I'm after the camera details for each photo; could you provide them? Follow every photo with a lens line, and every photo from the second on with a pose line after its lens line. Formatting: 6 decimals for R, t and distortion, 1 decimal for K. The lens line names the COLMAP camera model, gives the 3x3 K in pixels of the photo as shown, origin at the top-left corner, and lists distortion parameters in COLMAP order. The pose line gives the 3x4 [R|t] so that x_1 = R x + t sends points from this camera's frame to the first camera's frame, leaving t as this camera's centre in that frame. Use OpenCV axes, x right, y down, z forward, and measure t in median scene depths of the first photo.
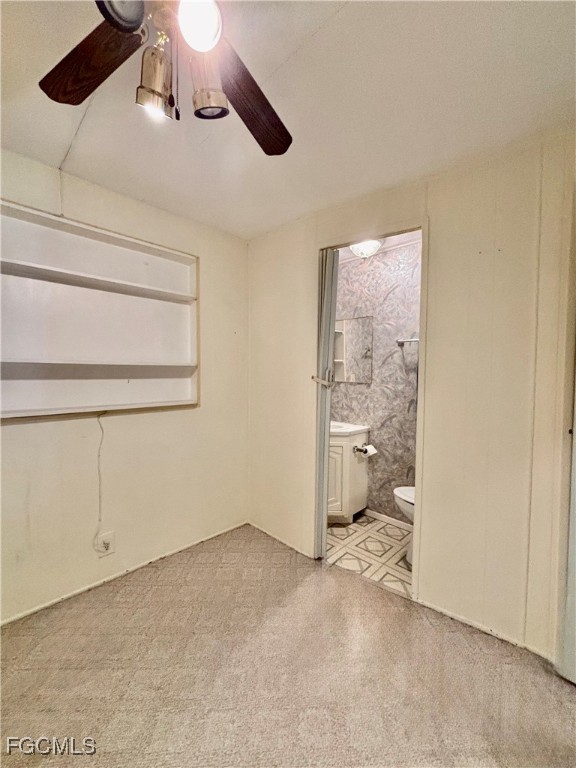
lens RADIAL K [[339.4, 0, 286.6], [0, 339.4, 382.8], [0, 0, 1]] dist [0.002746, -0.000516]
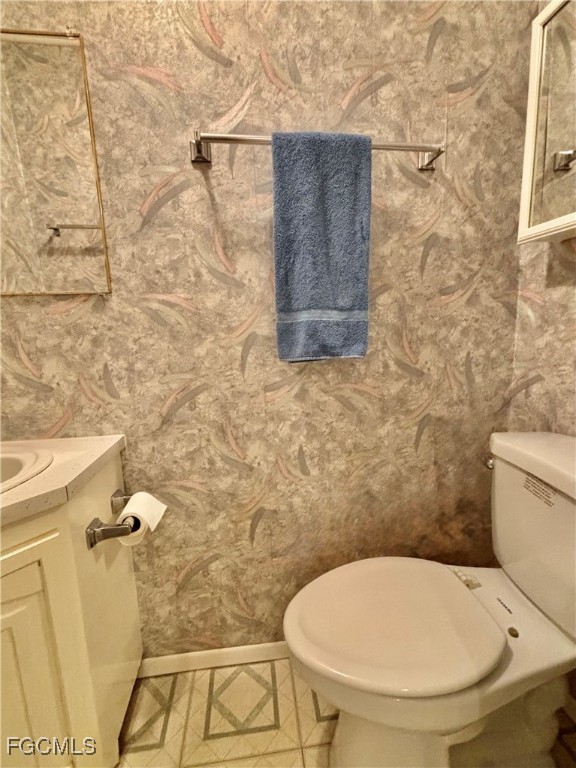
lens RADIAL K [[339.4, 0, 284.5], [0, 339.4, 378.8], [0, 0, 1]] dist [0.002746, -0.000516]
pose [[0.638574, -0.156259, 0.753529, 0.113119], [0.073408, 0.987072, 0.142480, 0.045338], [-0.766051, -0.035669, 0.641789, 0.701730]]
